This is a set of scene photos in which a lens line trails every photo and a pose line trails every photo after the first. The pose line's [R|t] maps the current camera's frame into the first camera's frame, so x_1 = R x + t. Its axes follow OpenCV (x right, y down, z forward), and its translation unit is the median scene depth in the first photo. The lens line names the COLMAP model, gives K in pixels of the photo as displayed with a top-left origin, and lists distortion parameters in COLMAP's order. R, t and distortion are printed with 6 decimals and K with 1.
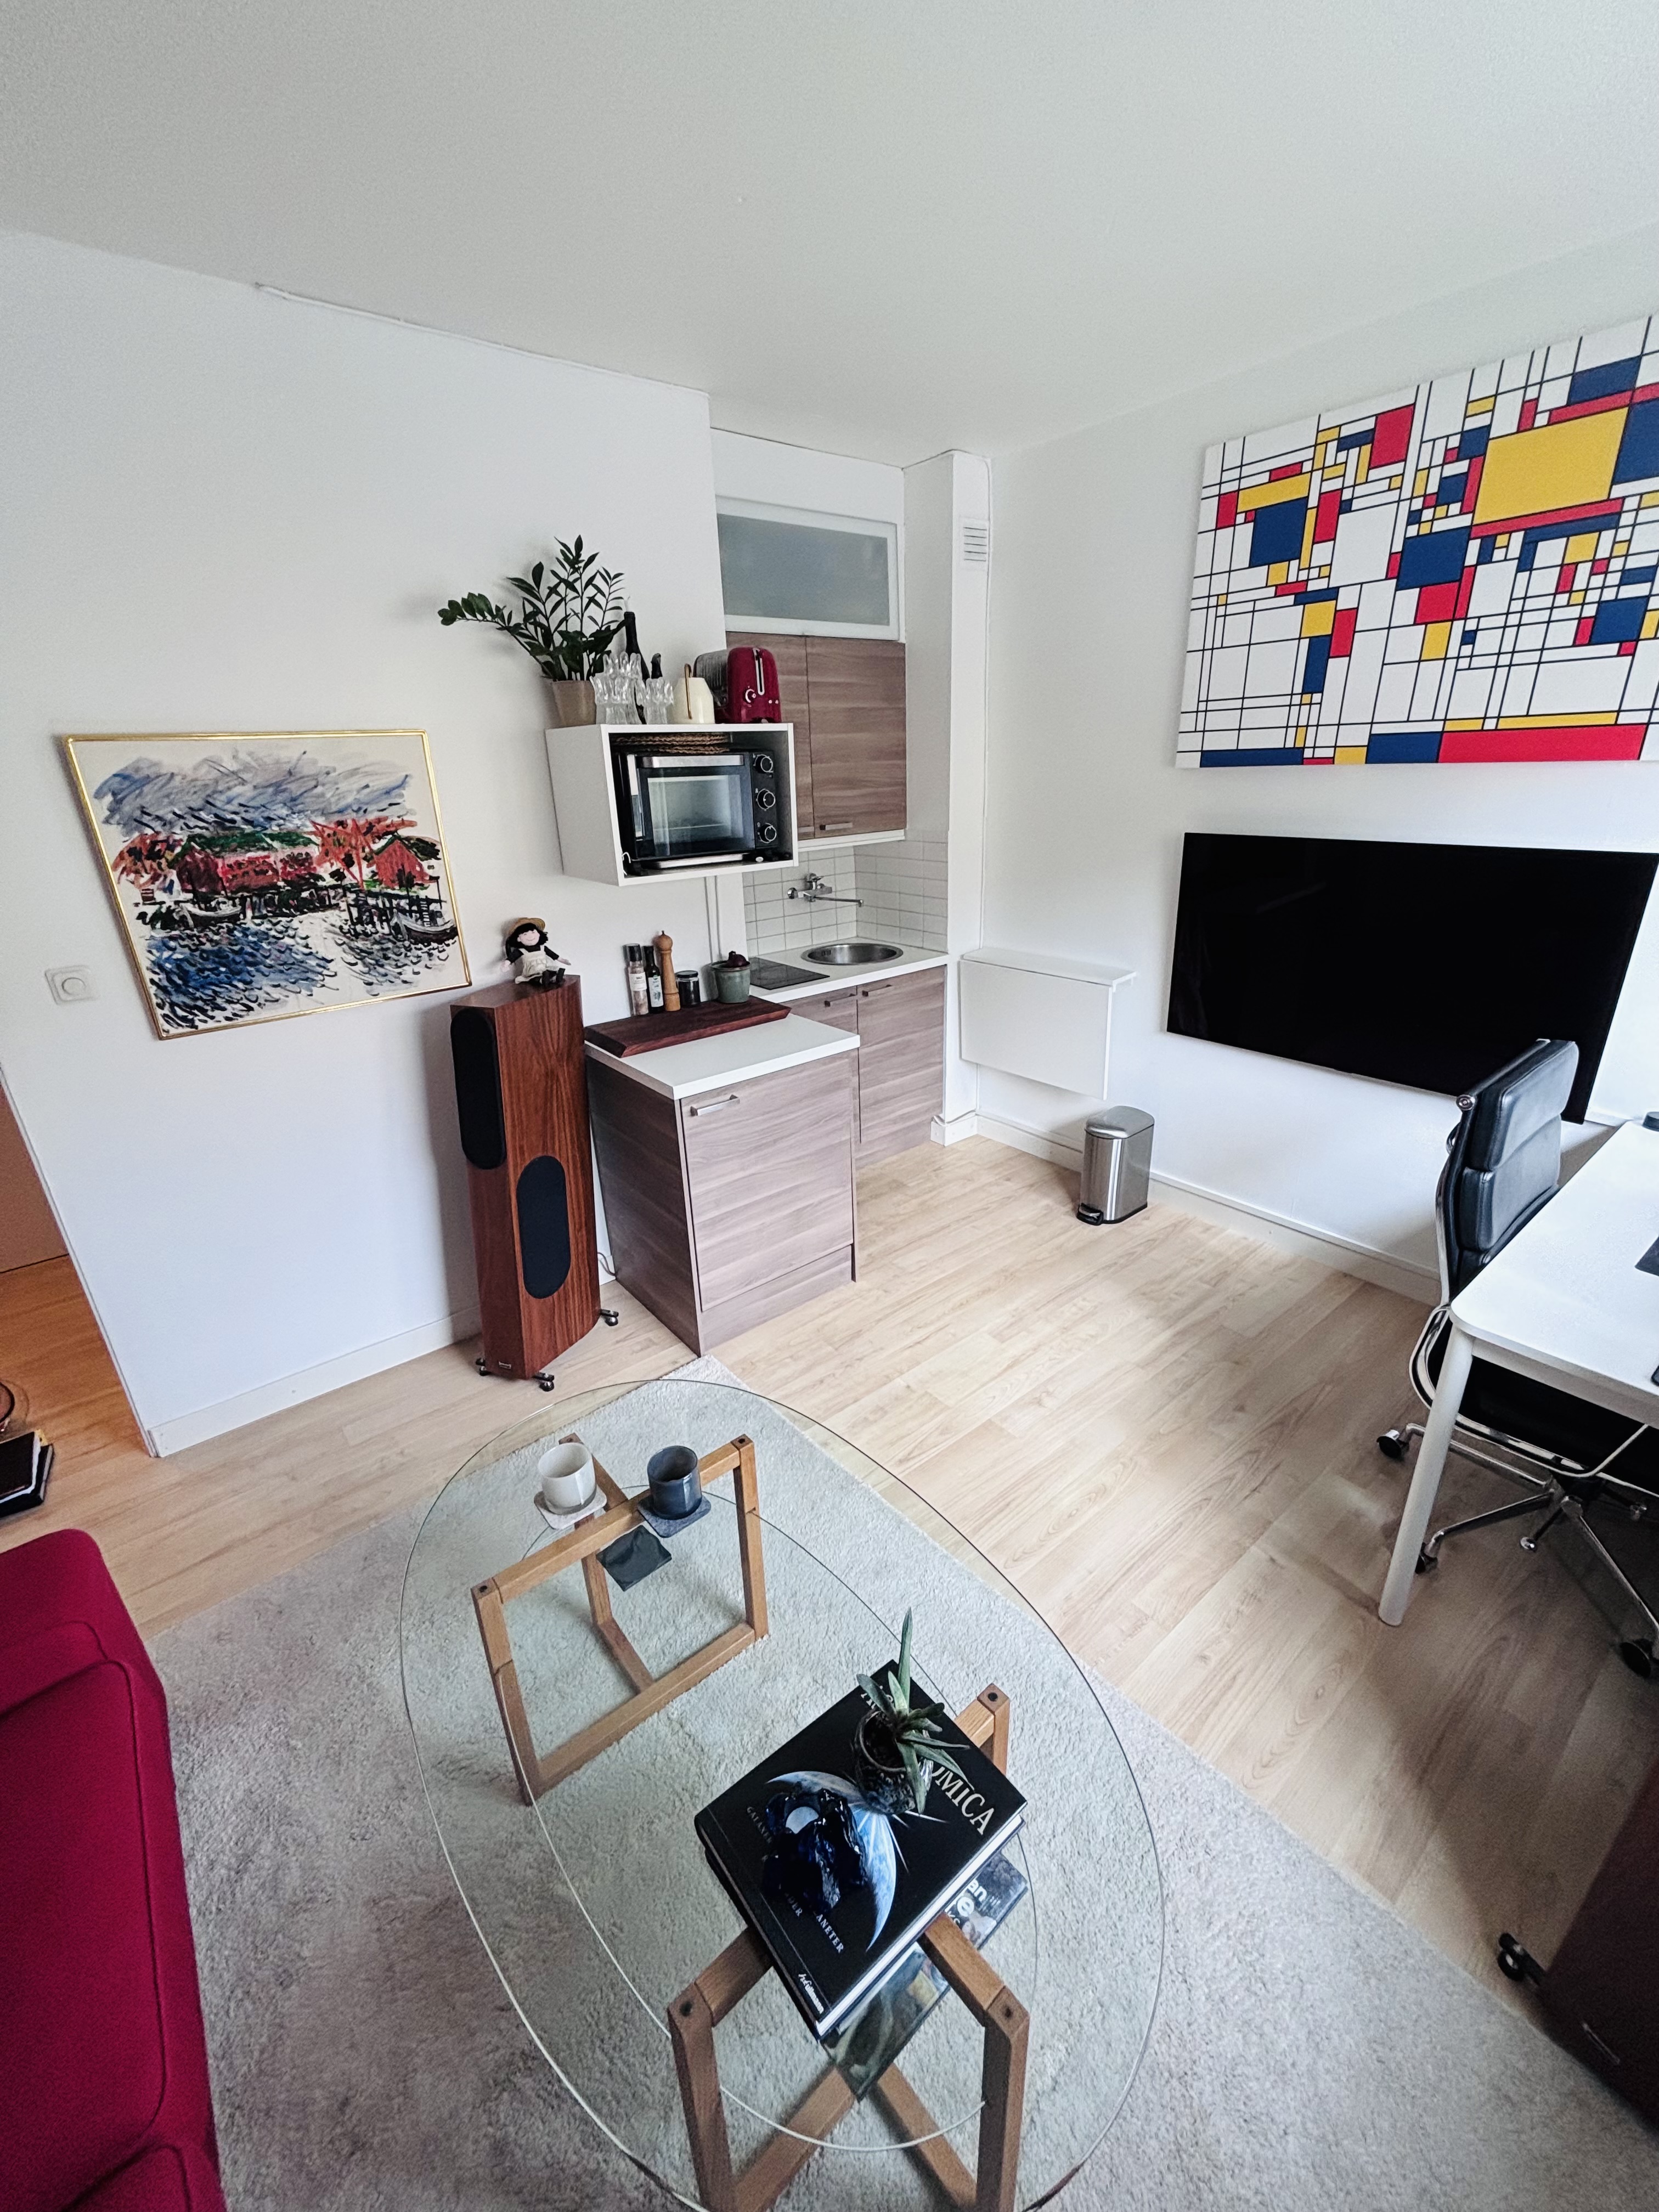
lens RADIAL K [[883.4, 0, 827.5], [0, 883.4, 1102.2], [0, 0, 1]] dist [-0.000817, 0.000635]
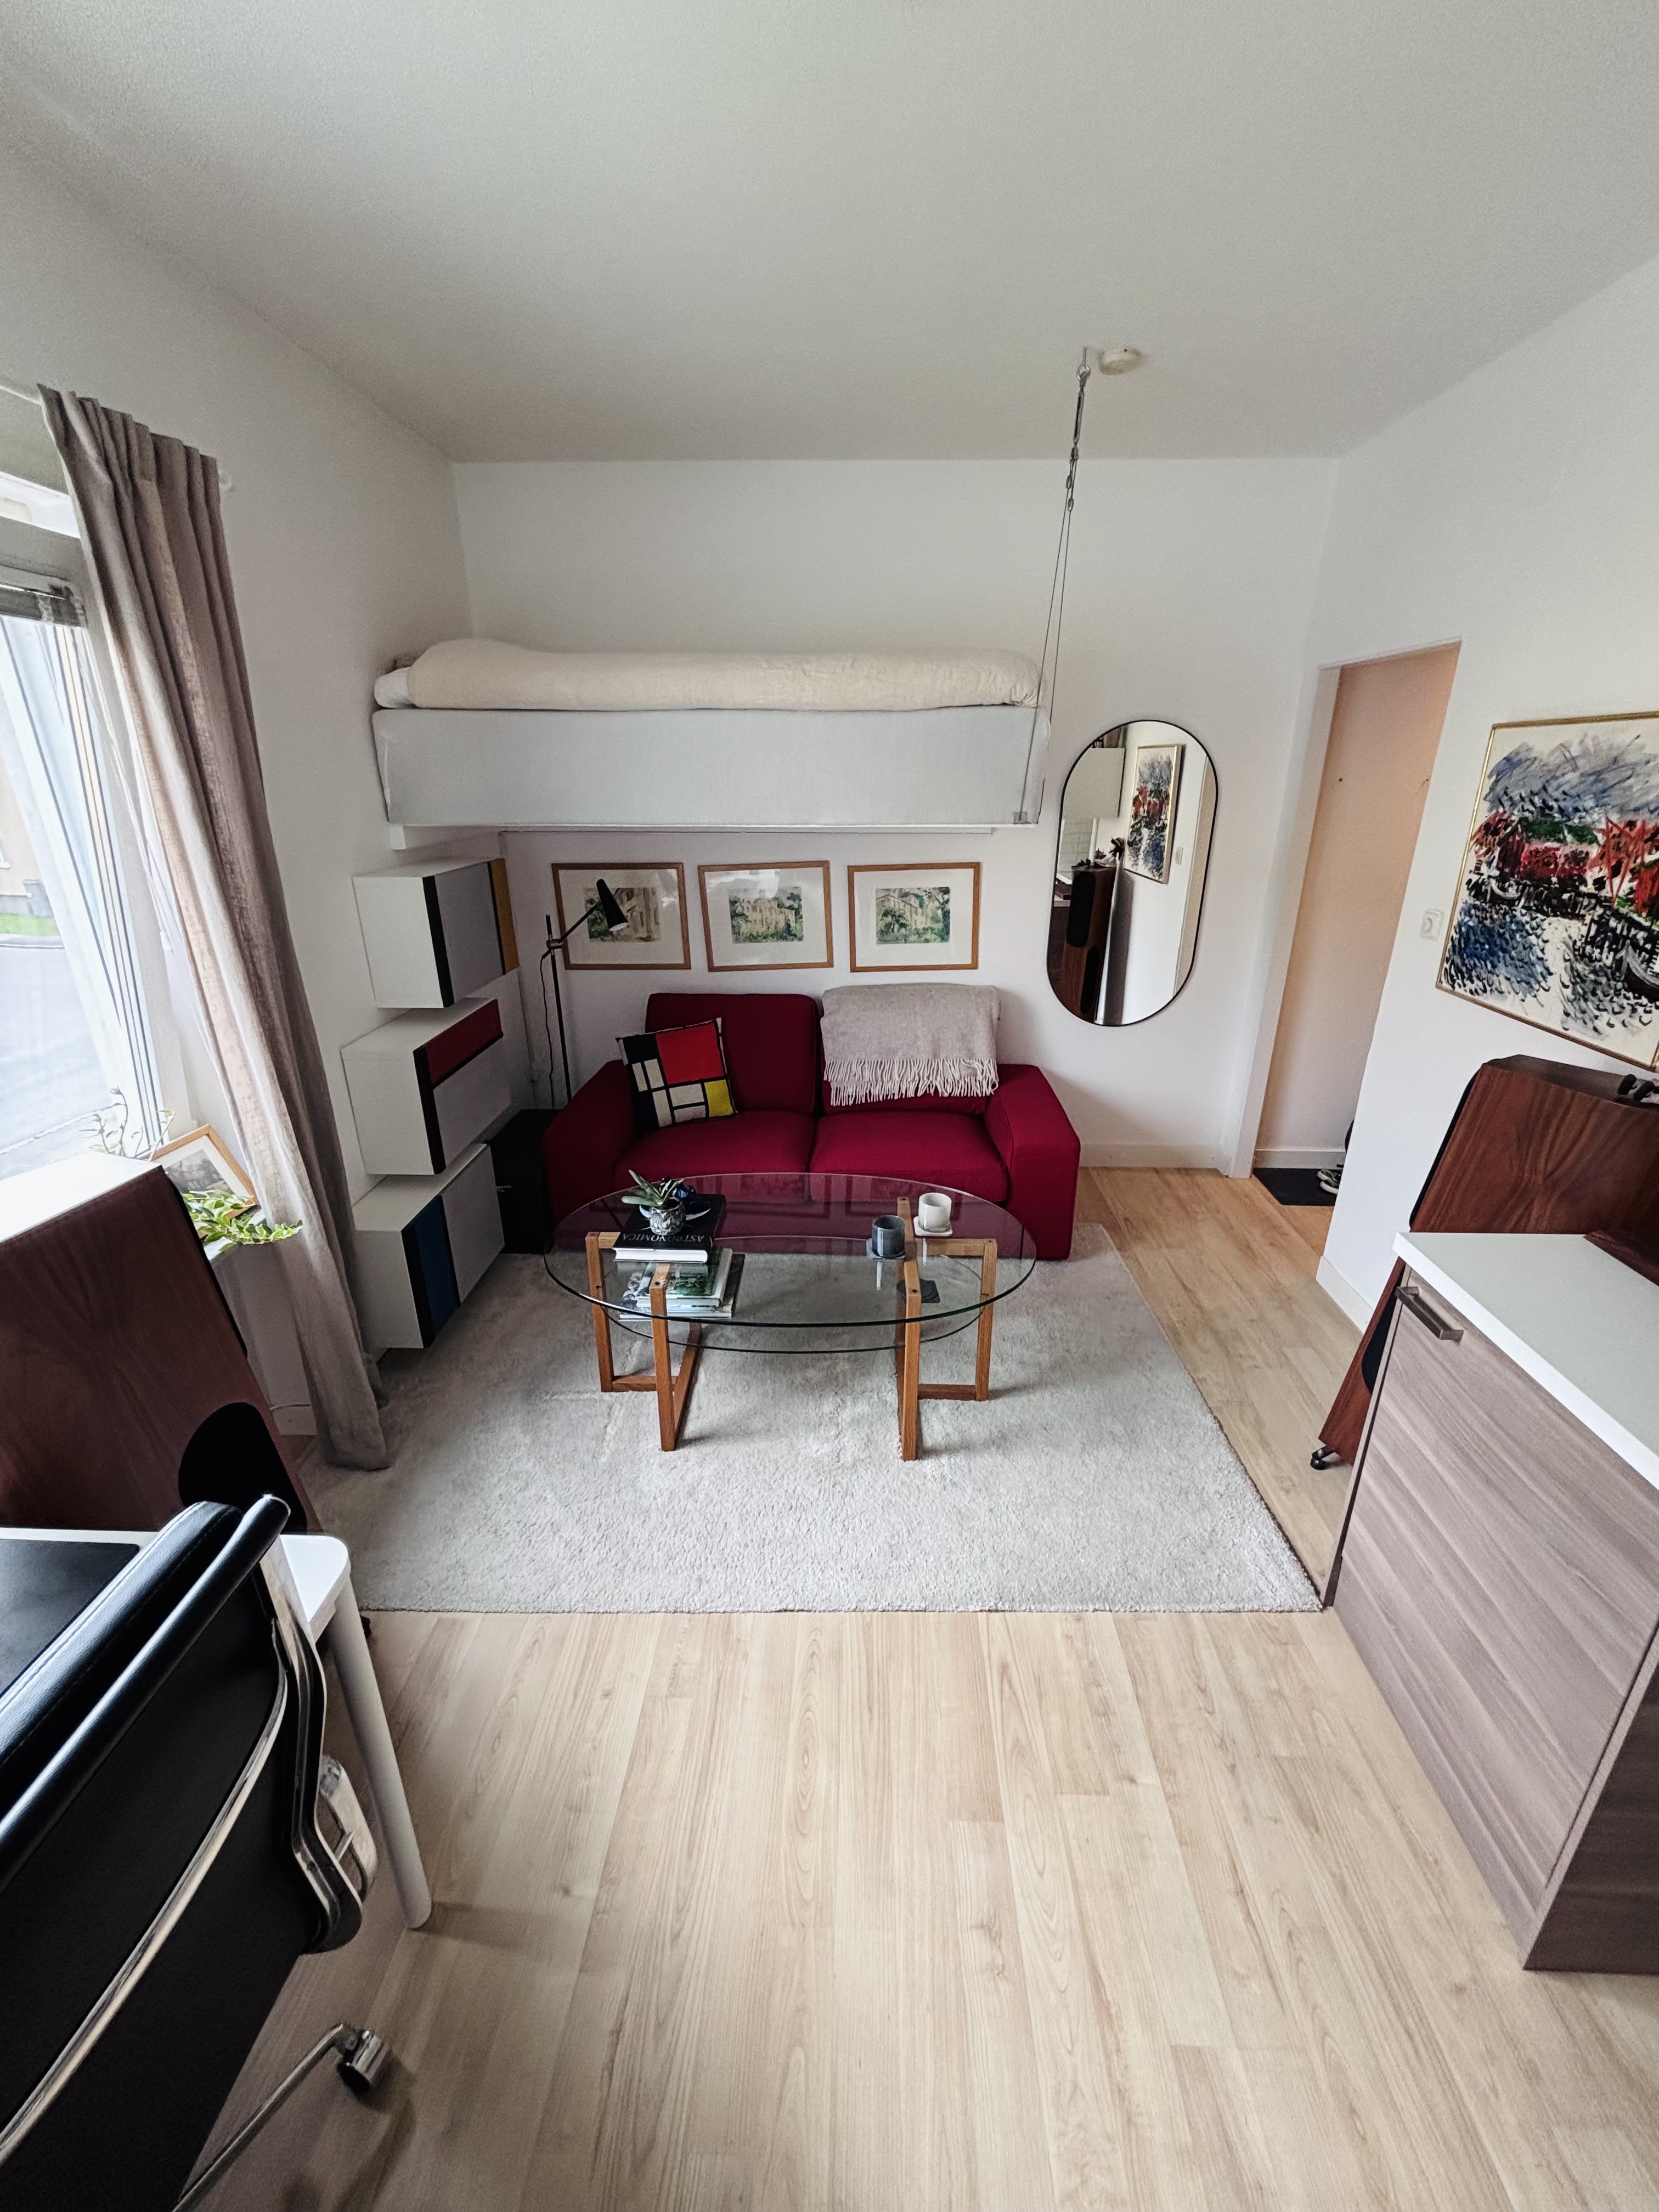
lens RADIAL K [[886.8, 0, 840.1], [0, 886.8, 1109.1], [0, 0, 1]] dist [0.001627, 0.000065]
pose [[-0.643719, 0.306771, -0.701083, 0.567259], [-0.260939, 0.773242, 0.577934, -0.384556], [0.719400, 0.554967, -0.417702, 0.934774]]
